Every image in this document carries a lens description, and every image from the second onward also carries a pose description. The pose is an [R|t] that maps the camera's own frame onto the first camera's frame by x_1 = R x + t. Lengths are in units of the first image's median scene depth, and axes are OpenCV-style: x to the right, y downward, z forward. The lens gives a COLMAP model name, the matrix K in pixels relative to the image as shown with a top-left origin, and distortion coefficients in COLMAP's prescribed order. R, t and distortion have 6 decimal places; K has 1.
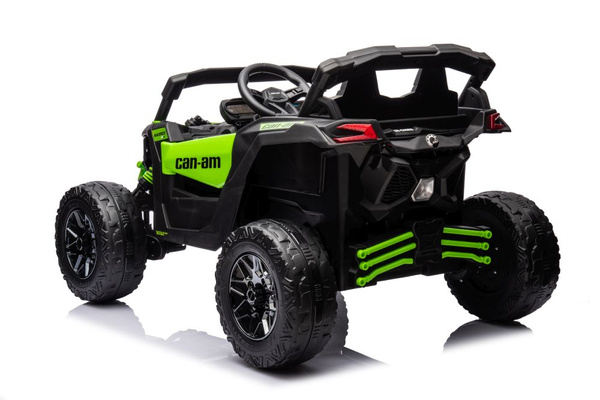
lens RADIAL K [[1179.4, 0, 300.4], [0, 1179.4, 215.1], [0, 0, 1]] dist [0.466185, -0.033949]
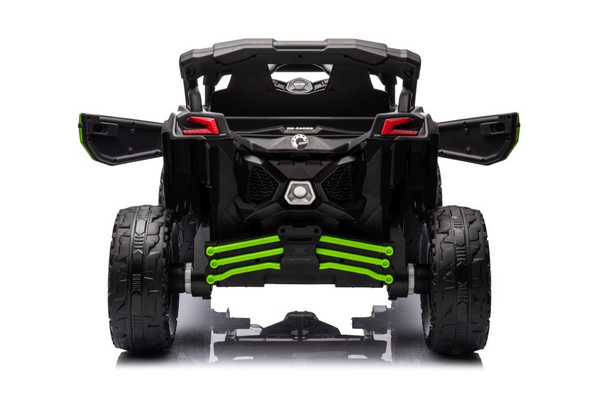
lens RADIAL K [[1094.7, 0, 300.0], [0, 1094.7, 200.0], [0, 0, 1]] dist [0.391777, 0.015766]
pose [[0.801087, 0.108494, -0.588633, 0.616740], [-0.102894, 0.993757, 0.043133, -0.053507], [0.589638, 0.026014, 0.807249, 0.301696]]
